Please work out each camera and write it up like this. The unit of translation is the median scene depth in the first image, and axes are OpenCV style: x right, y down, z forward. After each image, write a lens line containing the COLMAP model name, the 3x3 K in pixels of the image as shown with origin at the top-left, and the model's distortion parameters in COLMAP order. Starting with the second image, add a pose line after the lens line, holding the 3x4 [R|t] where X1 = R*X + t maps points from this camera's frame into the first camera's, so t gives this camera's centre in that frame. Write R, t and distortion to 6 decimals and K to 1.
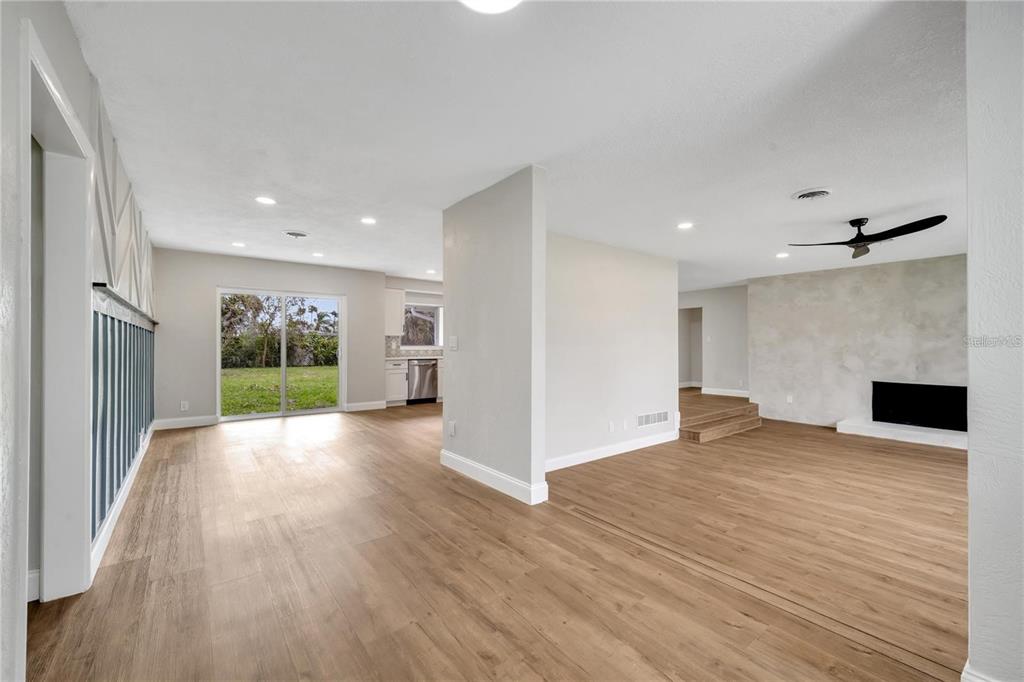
lens RADIAL K [[417.6, 0, 509.8], [0, 417.6, 343.3], [0, 0, 1]] dist [0.002085, -0.000039]
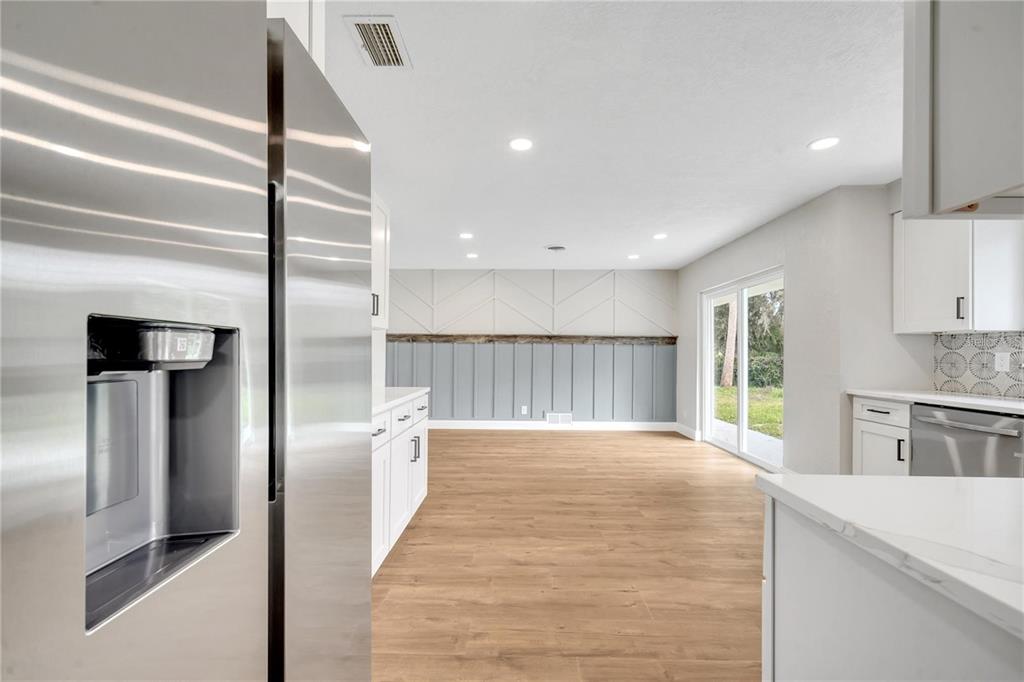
lens RADIAL K [[415.0, 0, 505.7], [0, 415.0, 348.4], [0, 0, 1]] dist [0.001211, -0.000225]
pose [[-0.628785, -0.017019, -0.777393, 0.220304], [-0.006507, 0.999841, -0.016626, 0.003378], [0.777552, -0.005396, -0.628795, 0.938083]]
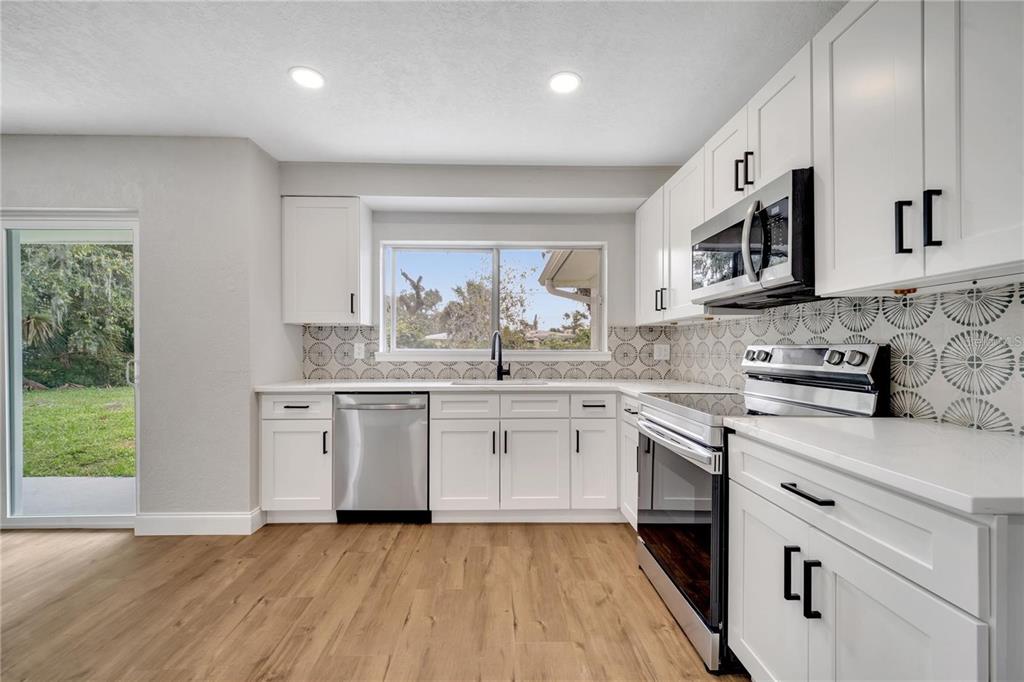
lens RADIAL K [[415.0, 0, 505.7], [0, 415.0, 348.4], [0, 0, 1]] dist [0.001211, -0.000225]
pose [[0.805726, -0.001814, -0.592286, 0.067249], [0.005230, 0.999978, 0.004052, 0.002891], [0.592266, -0.006363, 0.805717, 0.796239]]
